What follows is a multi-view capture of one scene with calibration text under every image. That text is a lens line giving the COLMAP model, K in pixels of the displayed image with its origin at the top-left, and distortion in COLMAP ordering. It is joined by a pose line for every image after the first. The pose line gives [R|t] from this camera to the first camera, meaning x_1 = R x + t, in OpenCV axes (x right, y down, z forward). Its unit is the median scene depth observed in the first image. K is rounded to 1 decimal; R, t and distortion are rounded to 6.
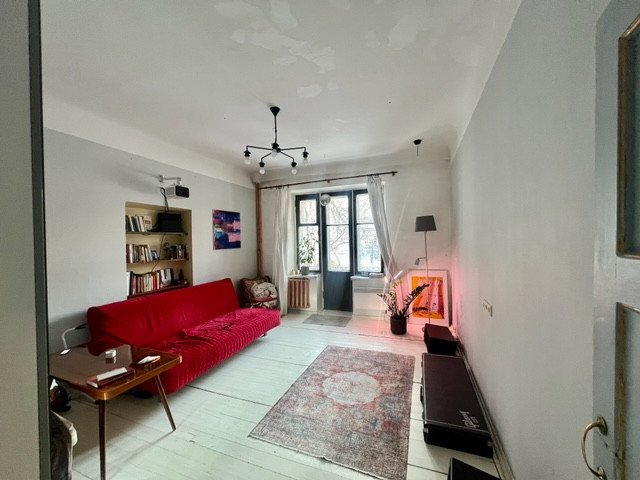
lens RADIAL K [[255.7, 0, 321.8], [0, 255.7, 241.6], [0, 0, 1]] dist [-0.000308, -0.000595]
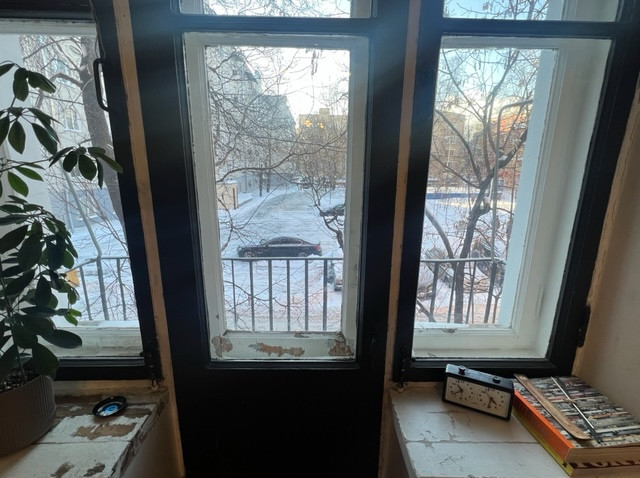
lens RADIAL K [[298.1, 0, 319.8], [0, 298.1, 238.9], [0, 0, 1]] dist [-0.000033, 0.000000]
pose [[0.923126, -0.057376, 0.380194, 0.022703], [-0.028598, 0.975819, 0.216701, 0.004738], [-0.383434, -0.210915, 0.899163, 0.820361]]
